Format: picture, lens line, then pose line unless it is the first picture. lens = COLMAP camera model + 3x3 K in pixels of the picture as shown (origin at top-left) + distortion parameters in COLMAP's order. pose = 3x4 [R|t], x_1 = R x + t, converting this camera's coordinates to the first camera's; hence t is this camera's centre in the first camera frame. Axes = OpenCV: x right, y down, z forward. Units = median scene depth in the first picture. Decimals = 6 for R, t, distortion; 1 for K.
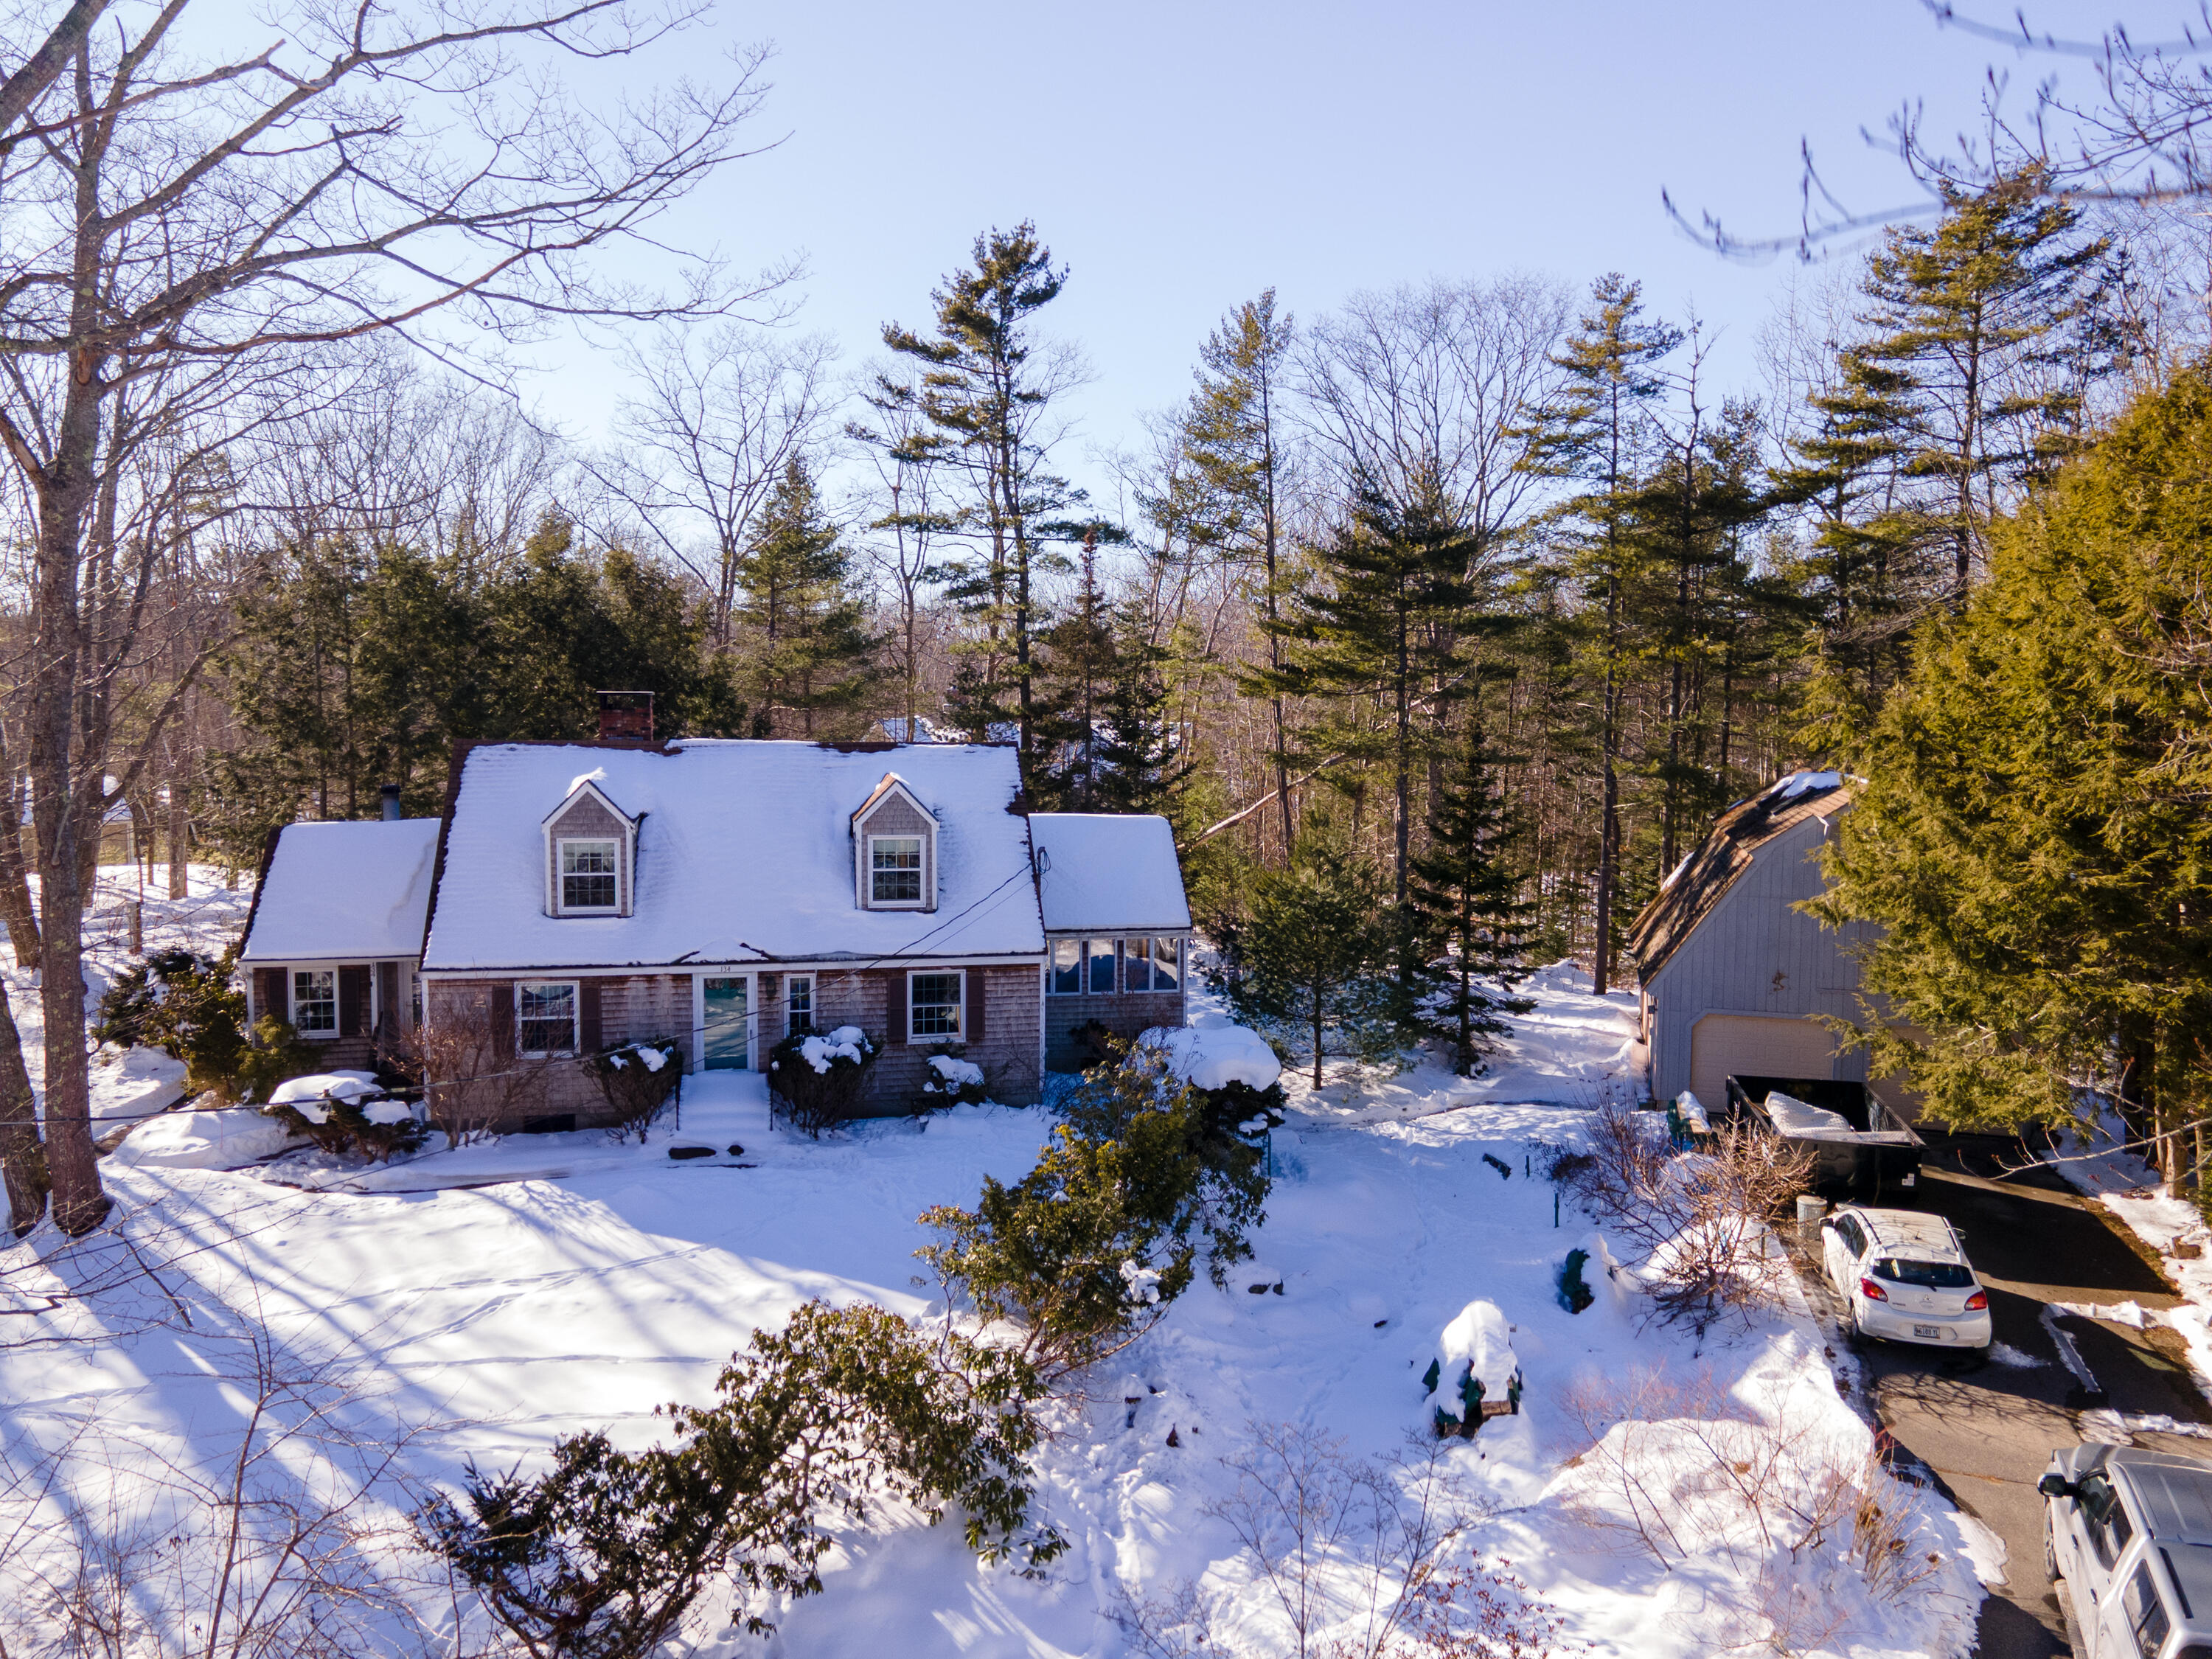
lens RADIAL K [[1856.1, 0, 1106.0], [0, 1856.1, 829.5], [0, 0, 1]] dist [0.050678, 0.000262]
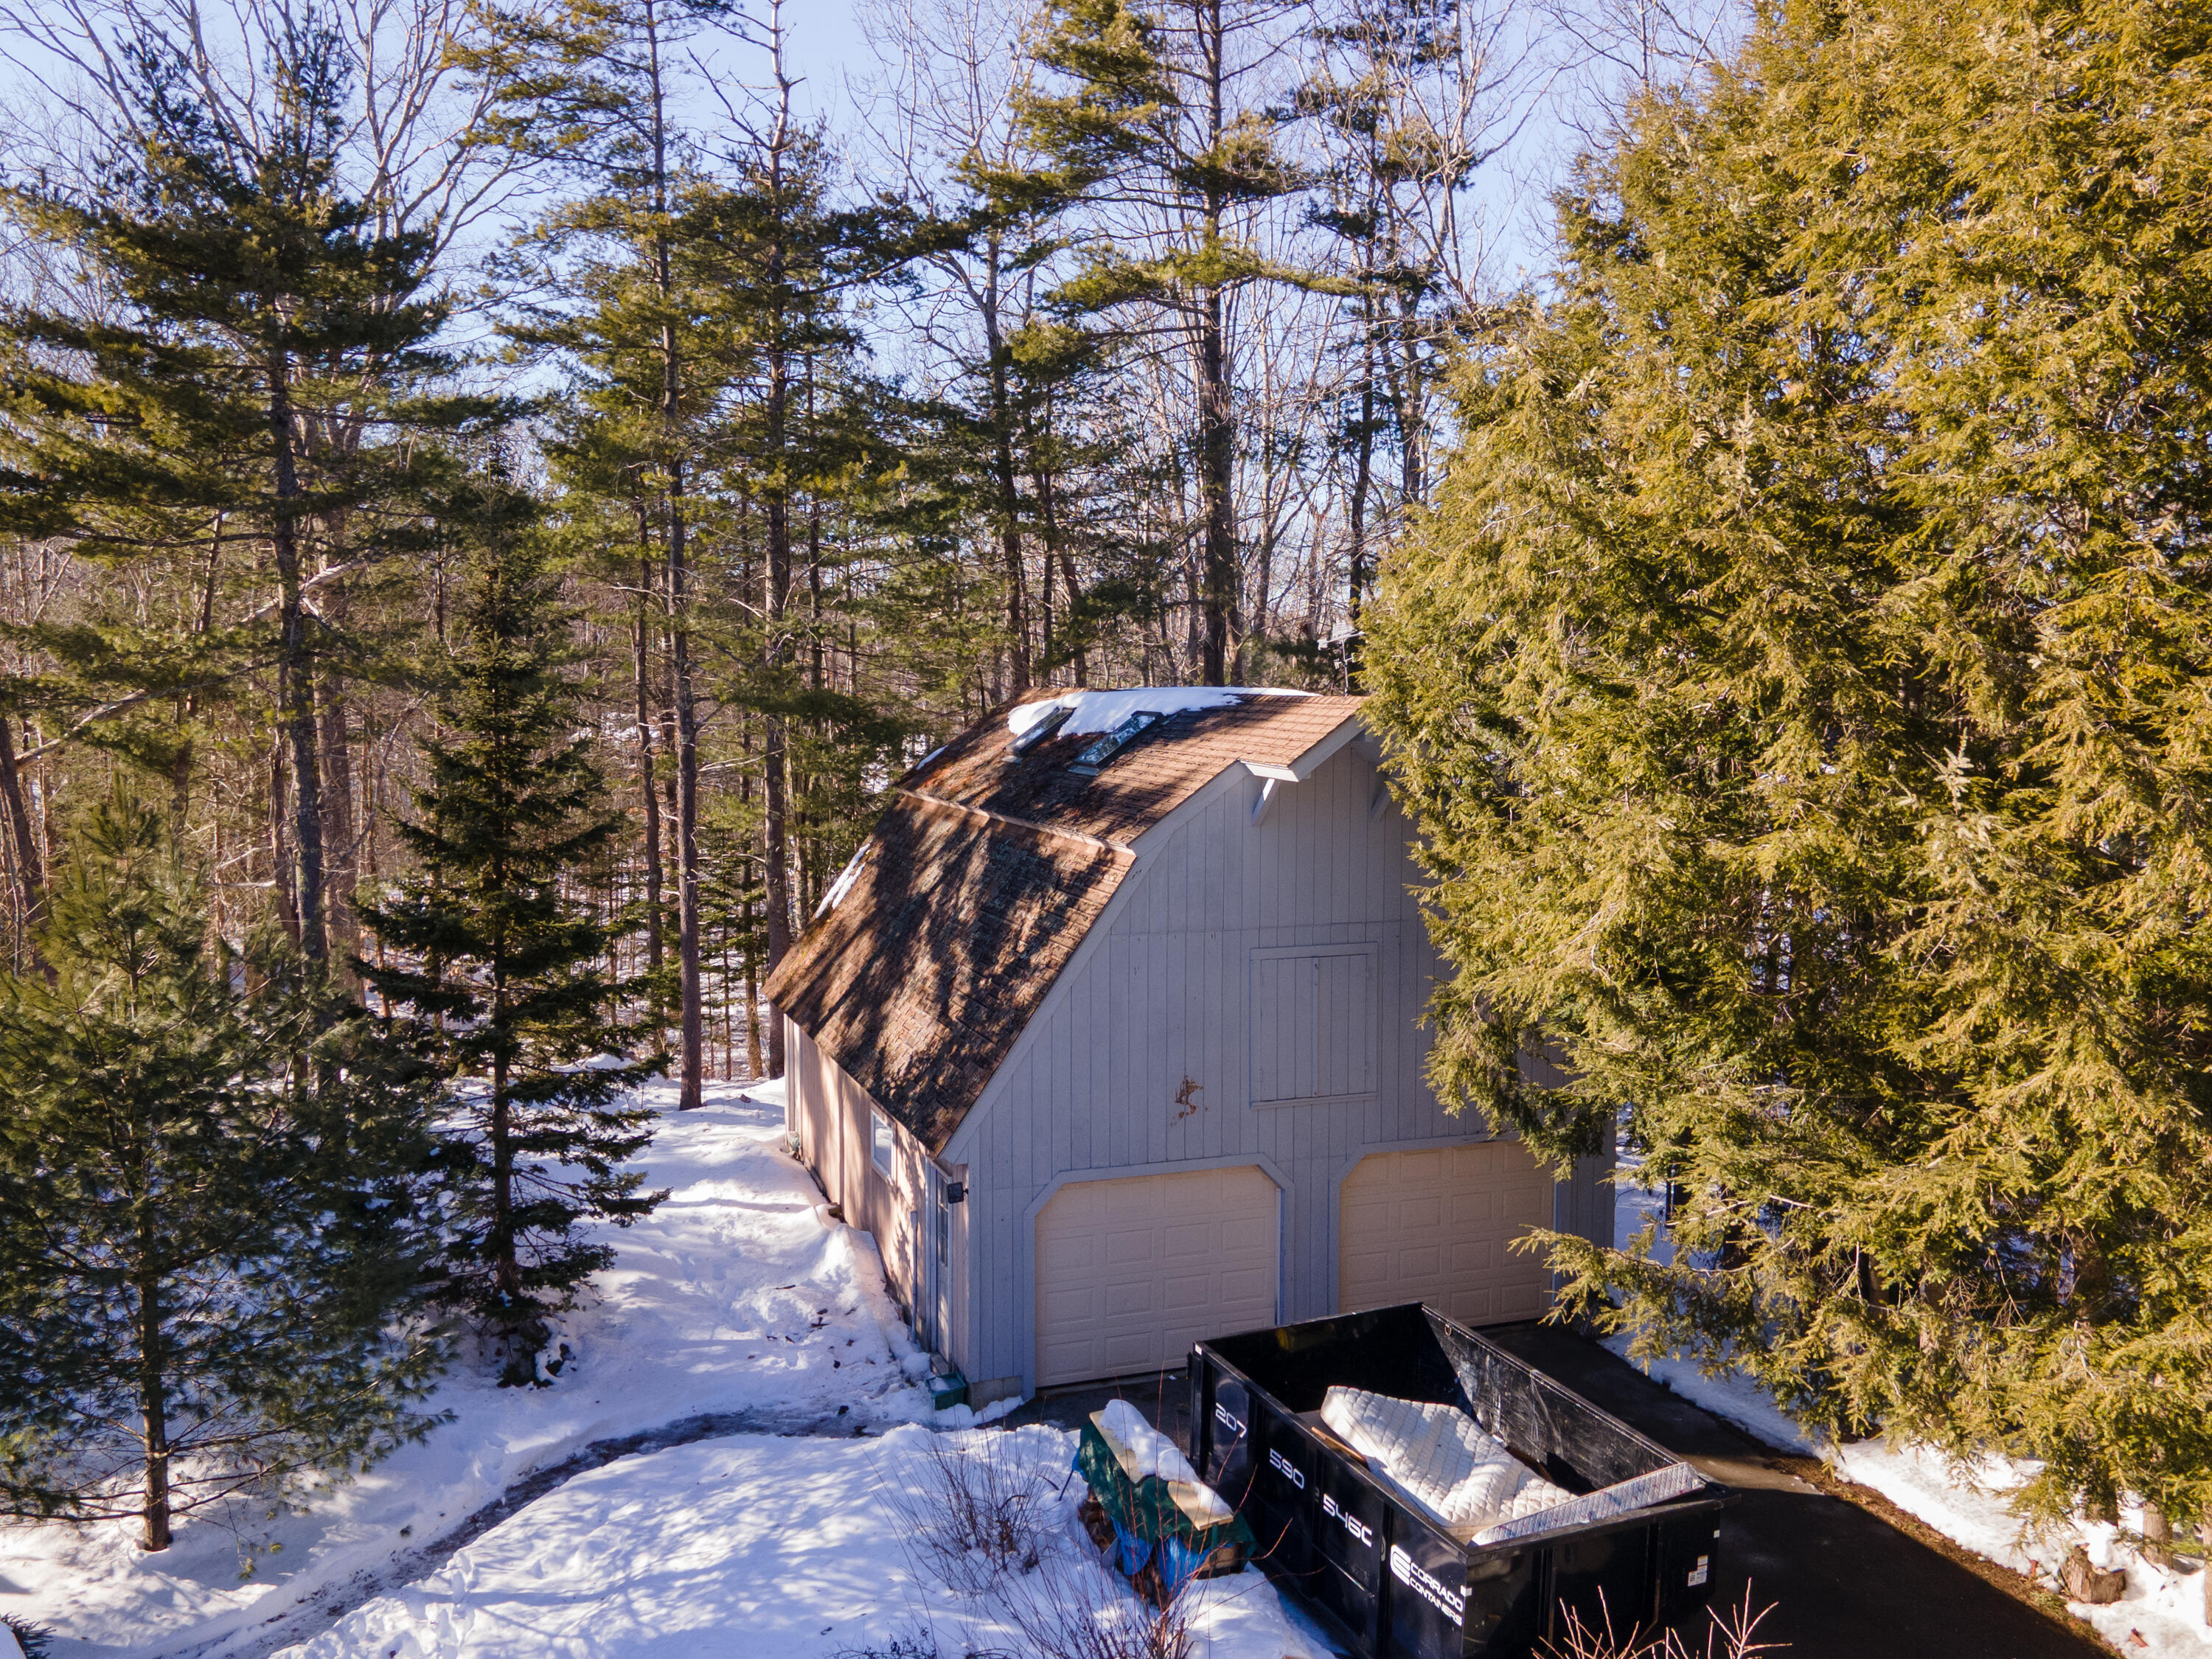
lens RADIAL K [[1856.1, 0, 1106.0], [0, 1856.1, 829.5], [0, 0, 1]] dist [0.050678, 0.000262]
pose [[0.808915, -0.059111, 0.584947, 0.050930], [0.052123, 0.998225, 0.028794, -0.005230], [-0.585611, 0.007197, 0.810560, 0.551270]]
